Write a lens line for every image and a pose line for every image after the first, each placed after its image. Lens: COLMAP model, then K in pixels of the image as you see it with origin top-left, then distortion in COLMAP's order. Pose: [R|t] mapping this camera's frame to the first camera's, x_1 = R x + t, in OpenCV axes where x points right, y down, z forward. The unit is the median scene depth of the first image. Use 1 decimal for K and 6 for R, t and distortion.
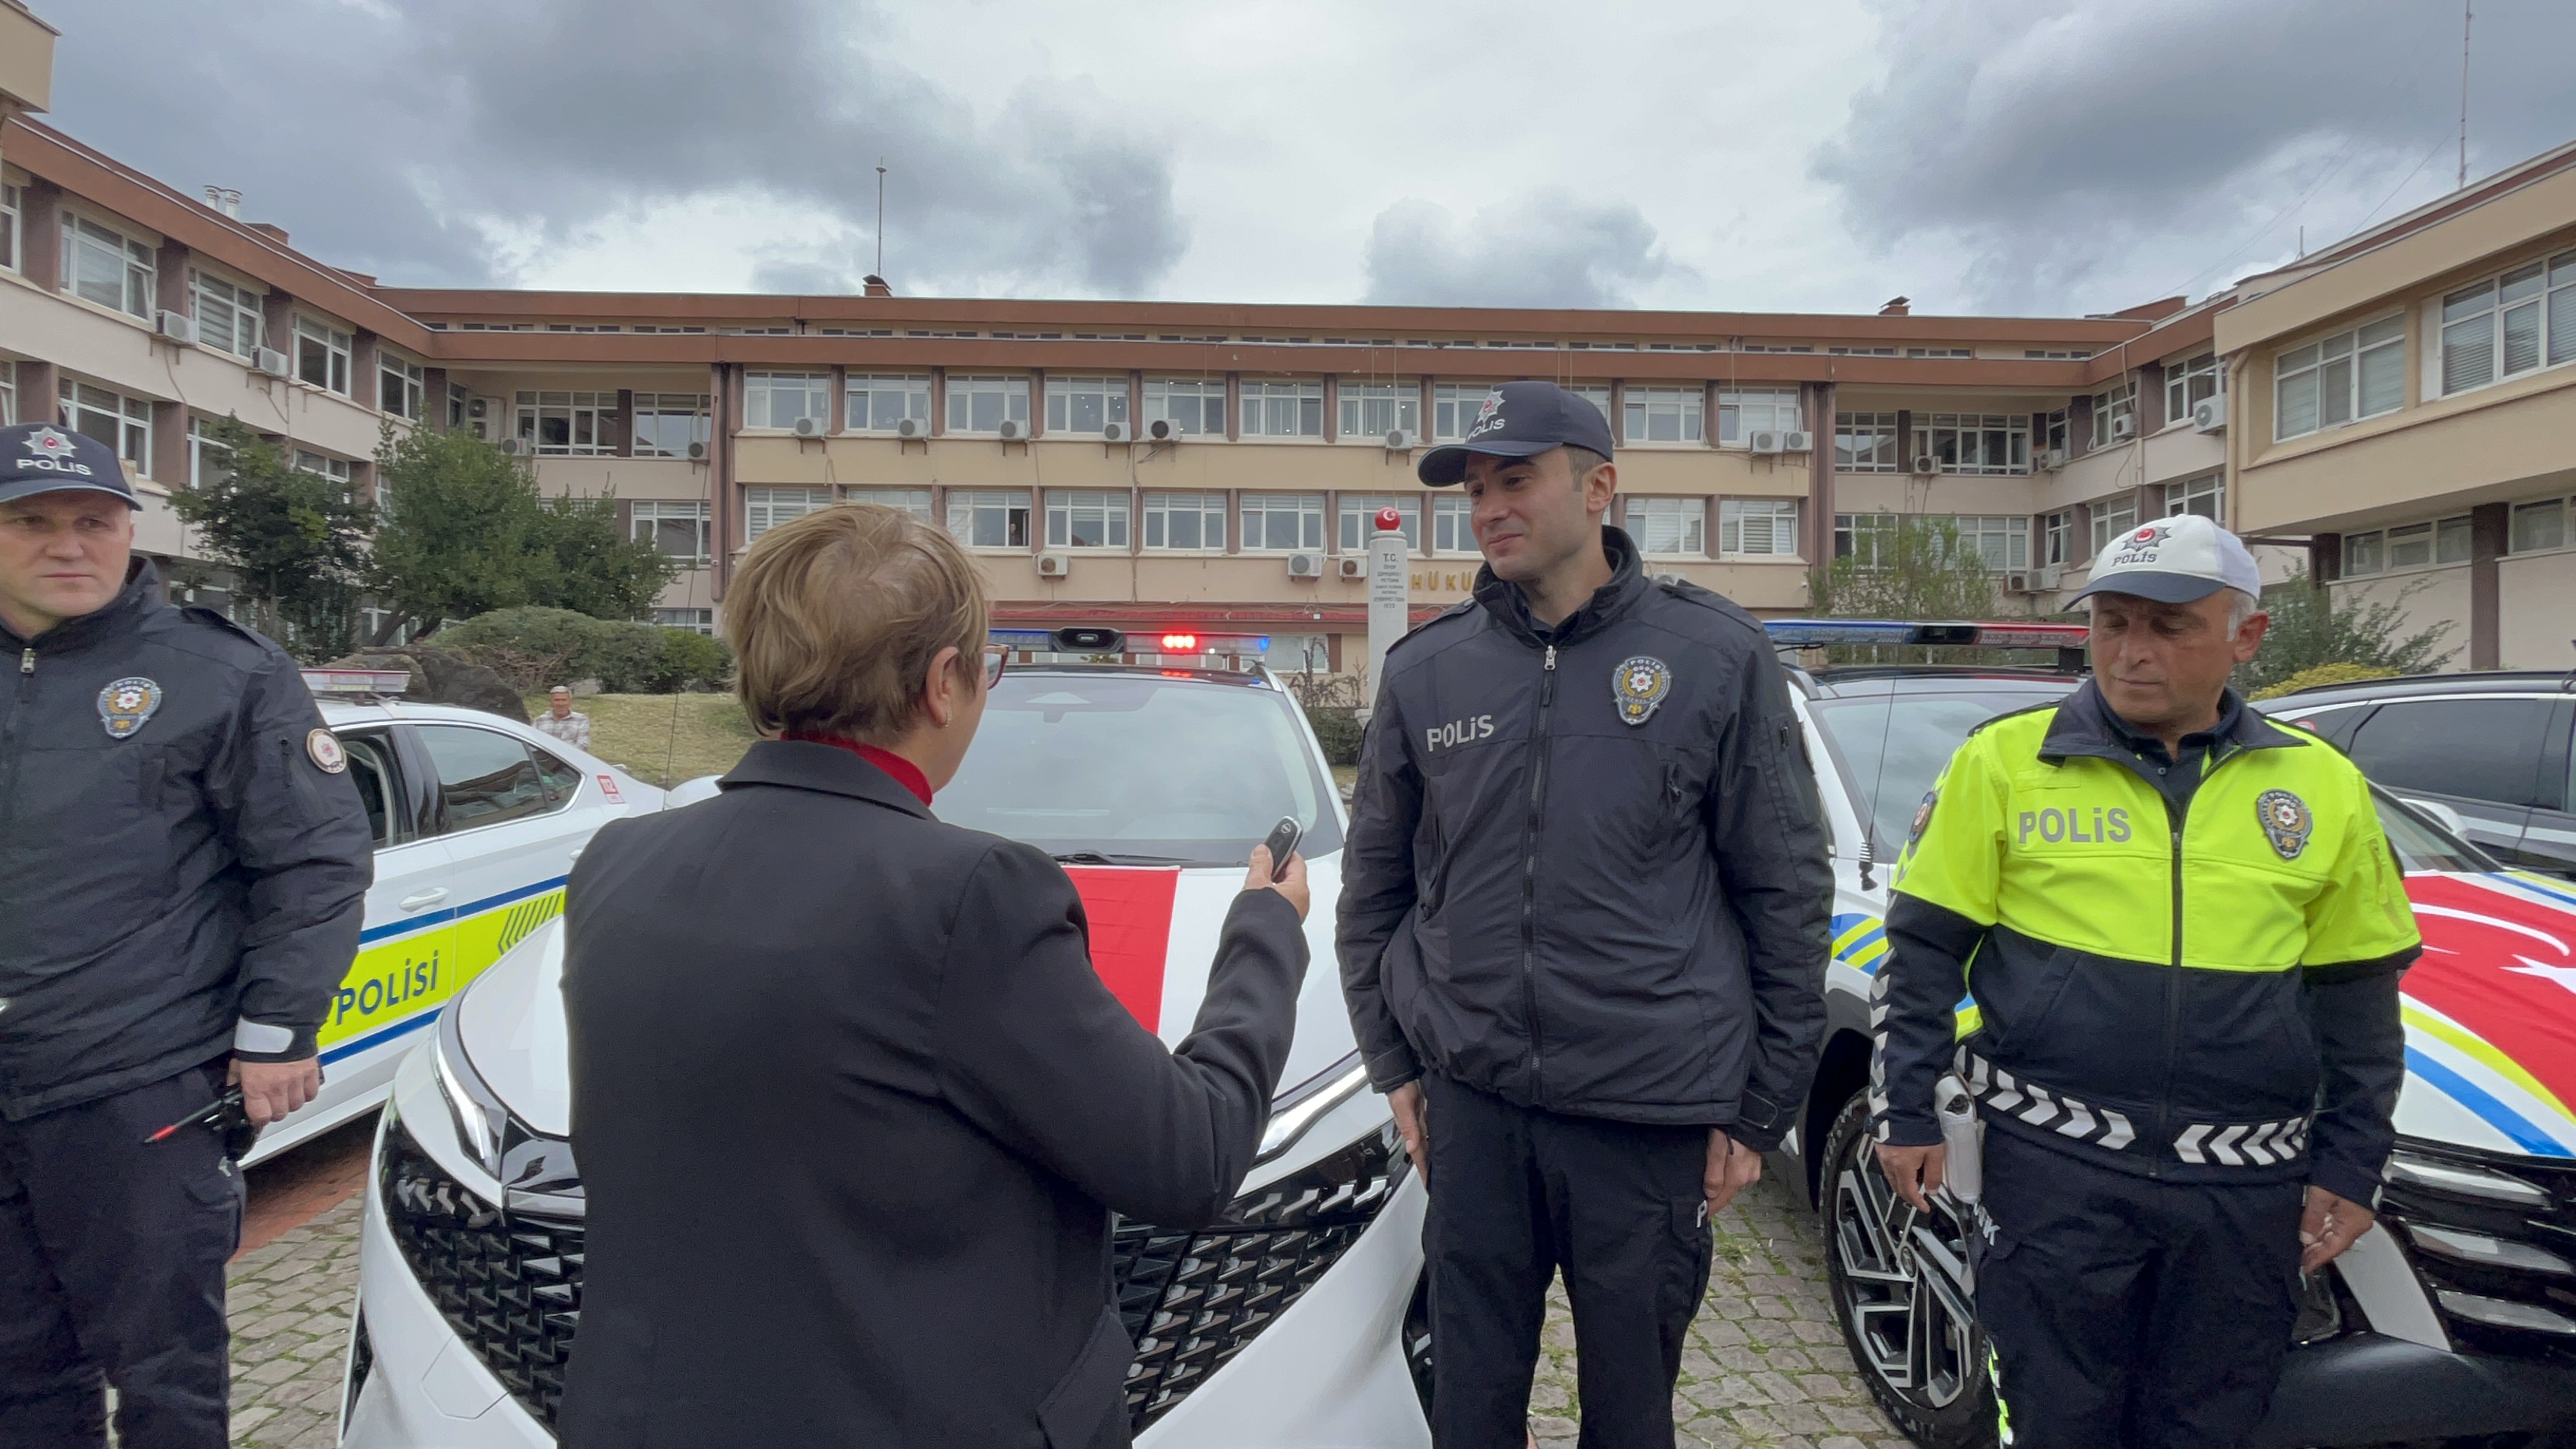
lens RADIAL K [[1194.2, 0, 1285.8], [0, 1194.2, 735.2], [0, 0, 1]] dist [-0.003228, 0.001251]
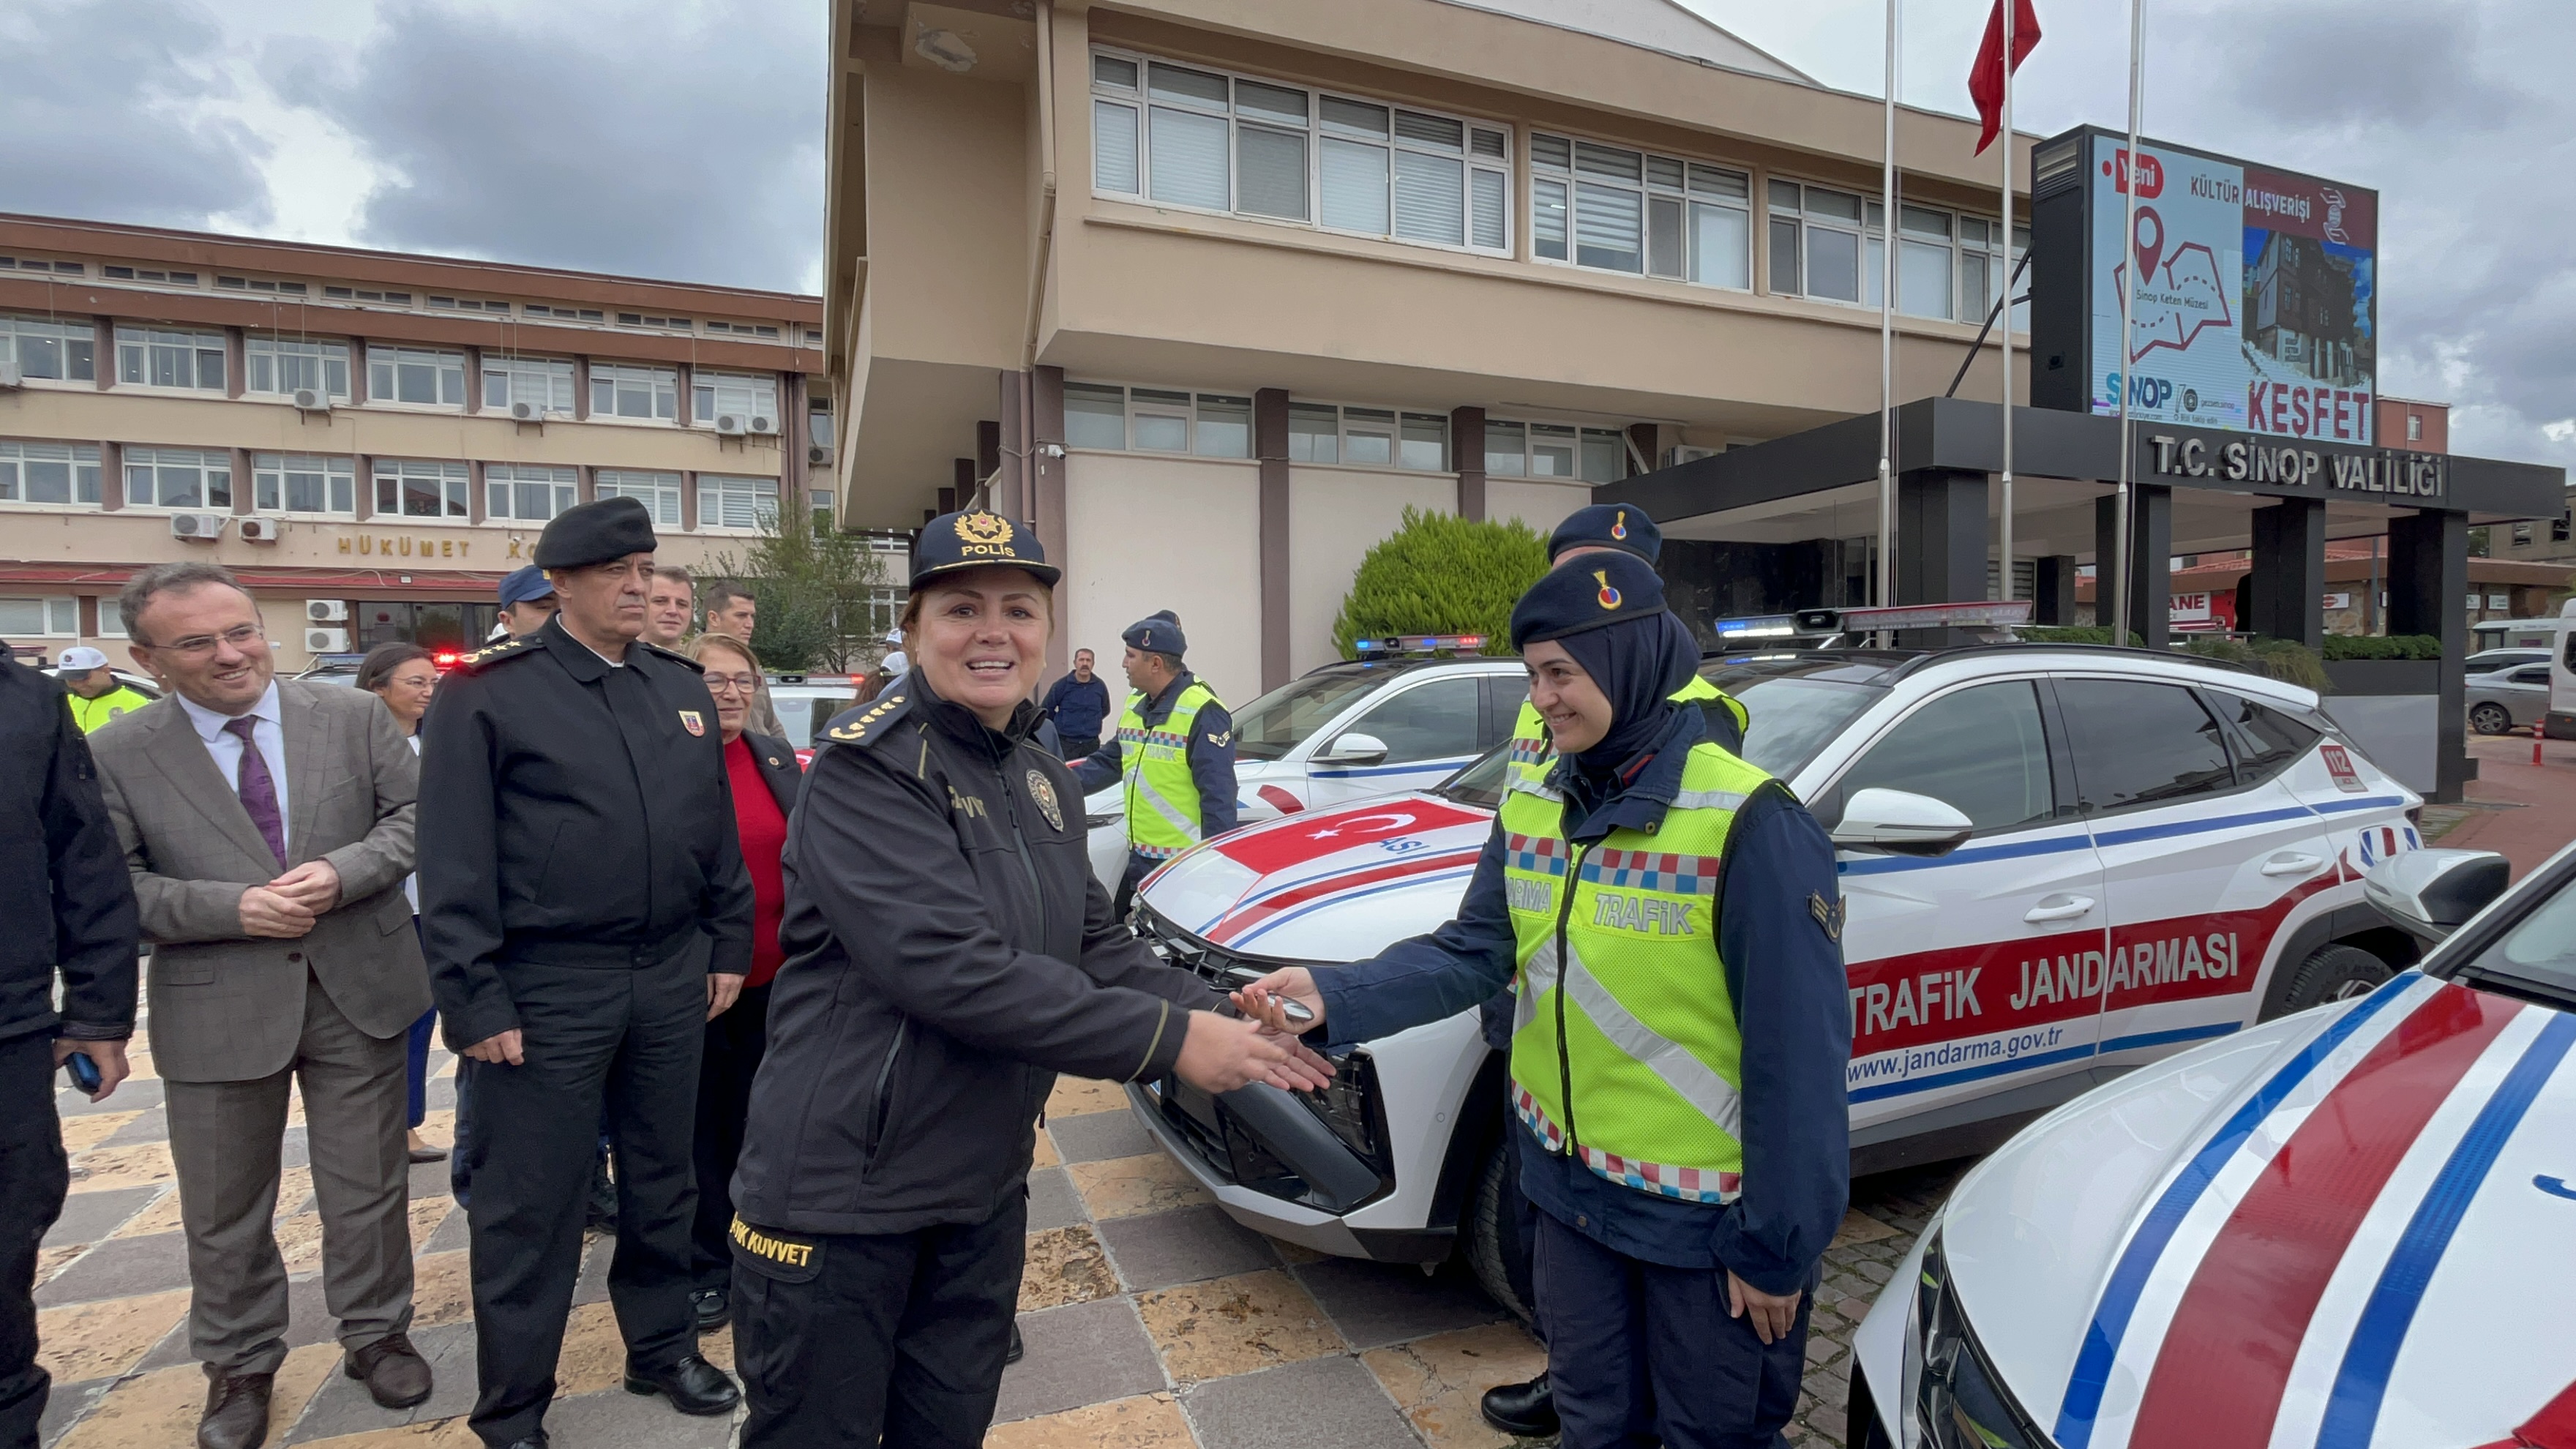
lens RADIAL K [[1194.2, 0, 1252.9], [0, 1194.2, 728.5], [0, 0, 1]] dist [-0.003228, 0.001251]
pose [[0.945510, -0.024217, 0.324690, 0.494175], [0.022038, 0.999703, 0.010389, 0.027546], [-0.324845, -0.002667, 0.945764, -0.168782]]
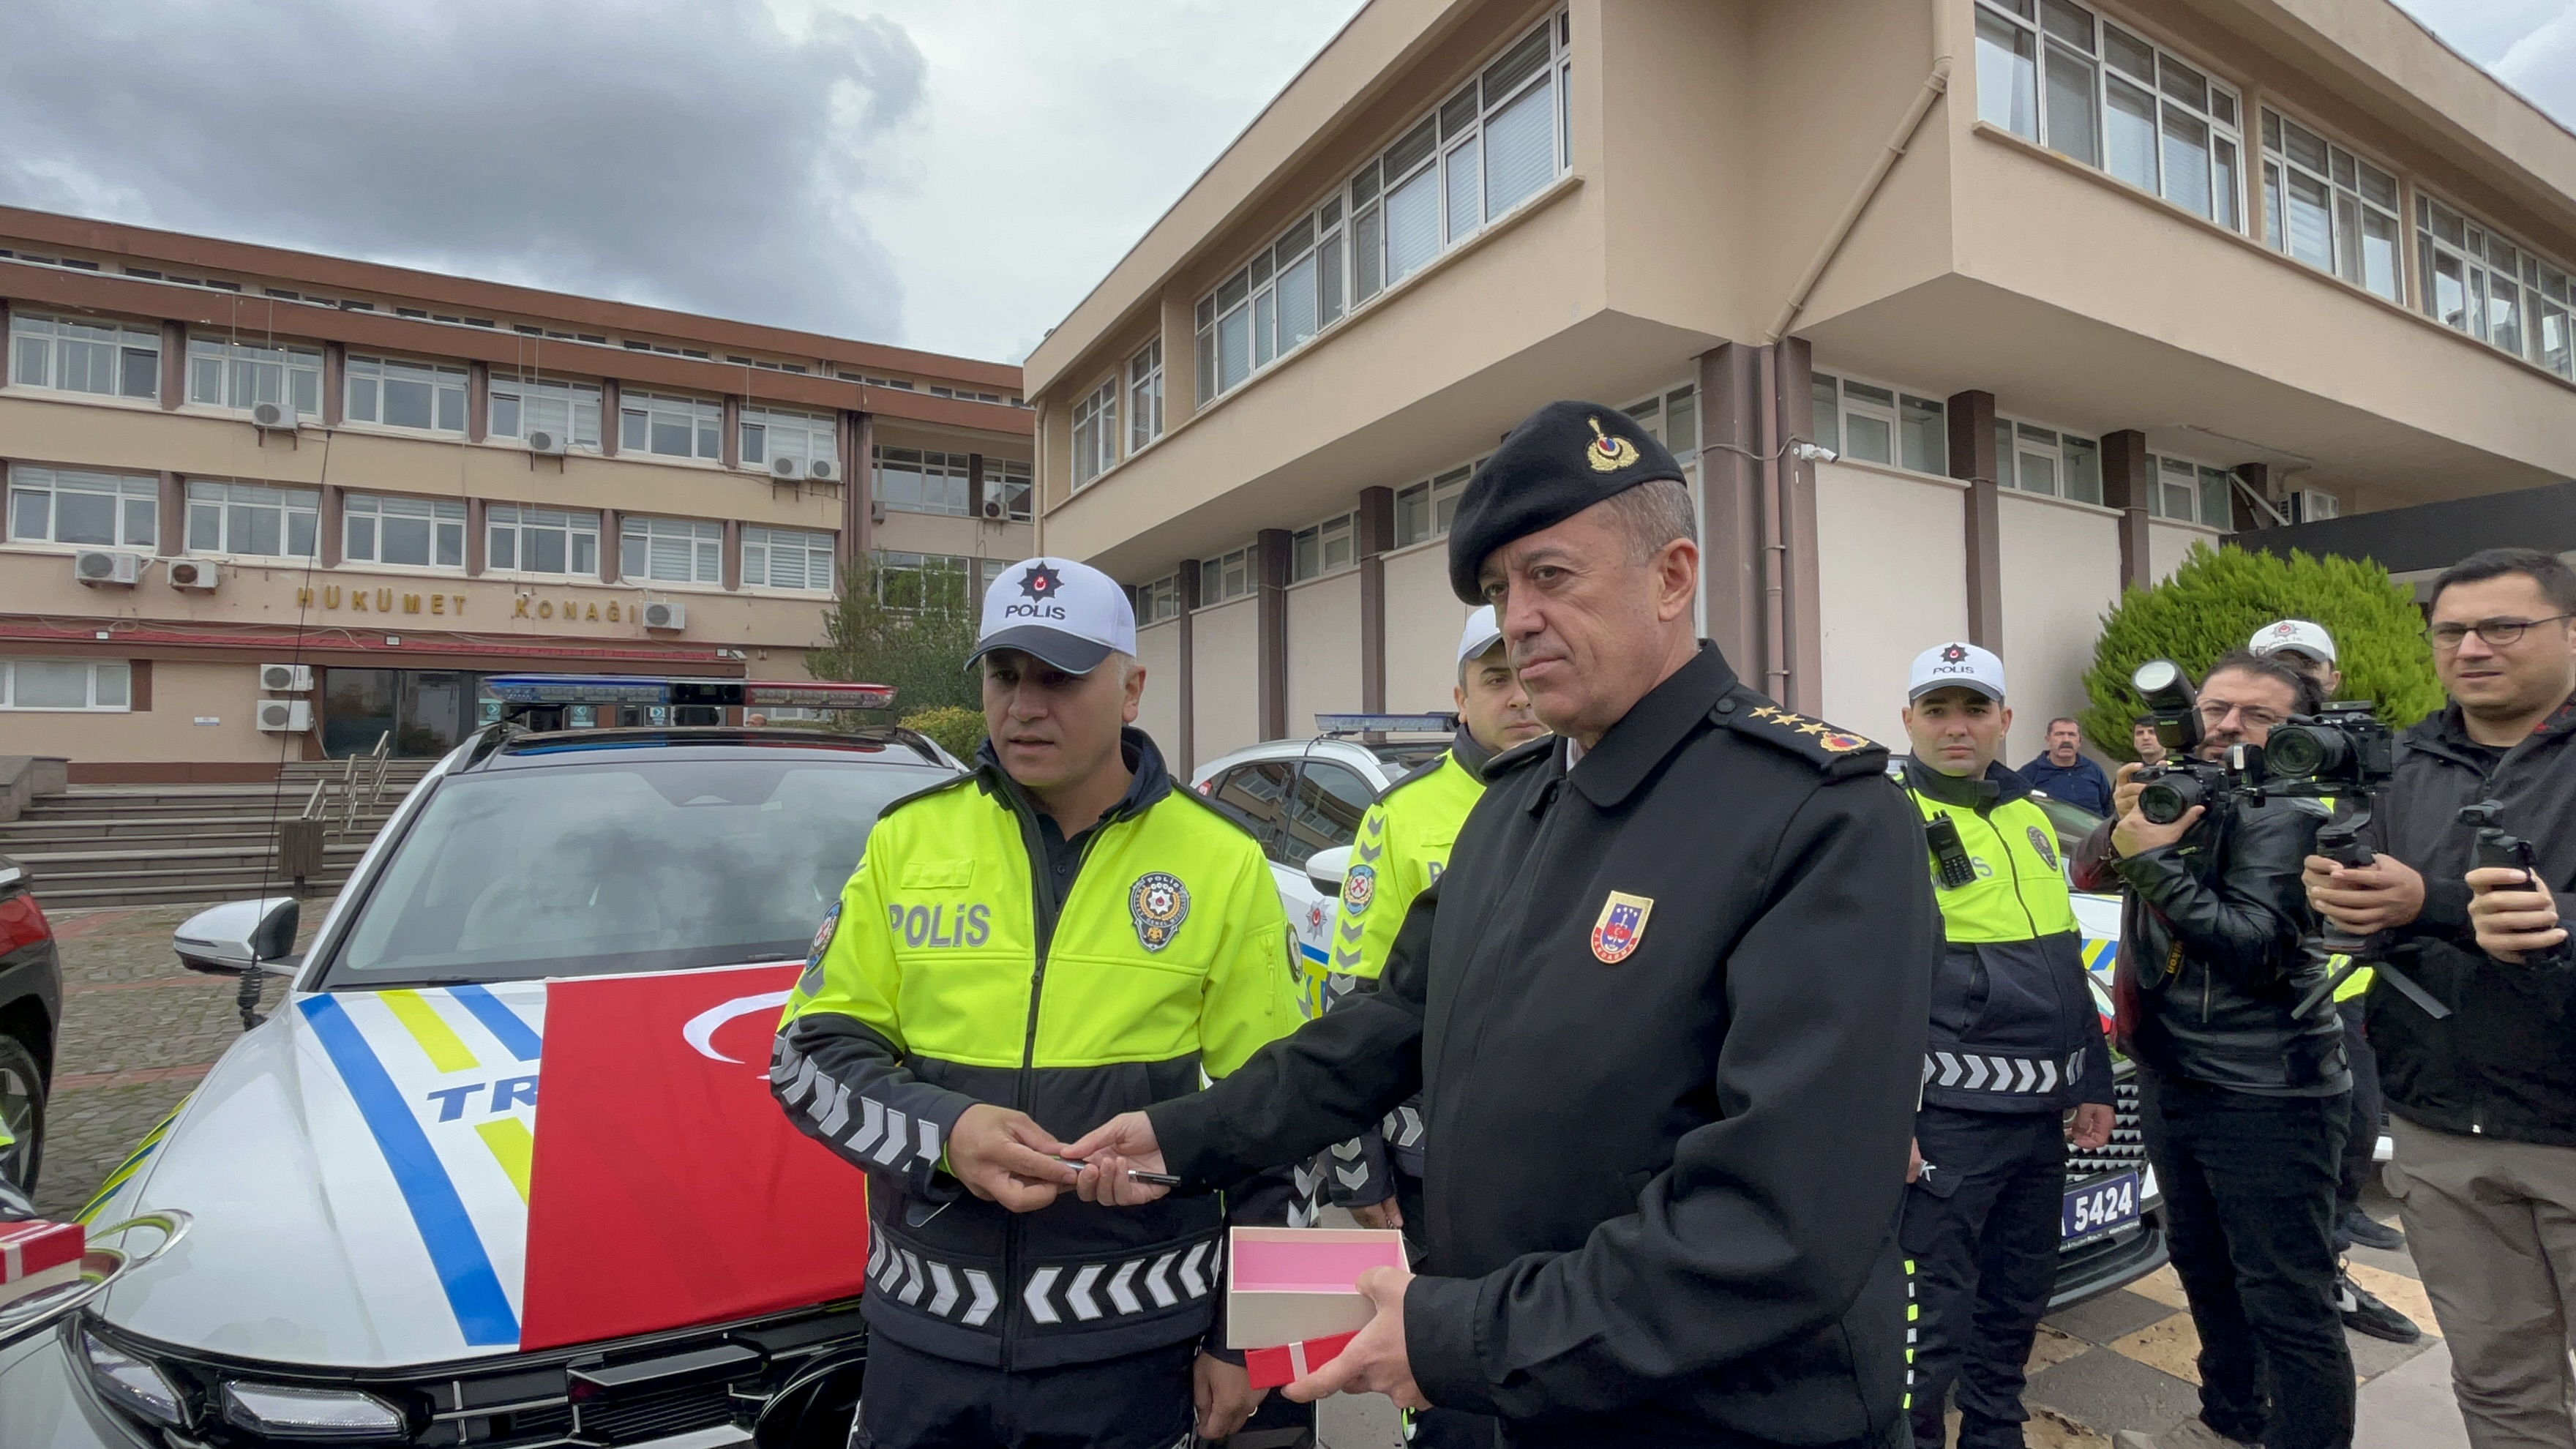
lens RADIAL K [[1194.2, 0, 1279.3], [0, 1194.2, 722.9], [0, 0, 1]] dist [-0.003228, 0.001251]
pose [[0.896007, 0.008092, 0.443966, 0.336932], [0.013805, 0.998843, -0.046066, -0.001055], [-0.443826, 0.047405, 0.894858, 0.015919]]
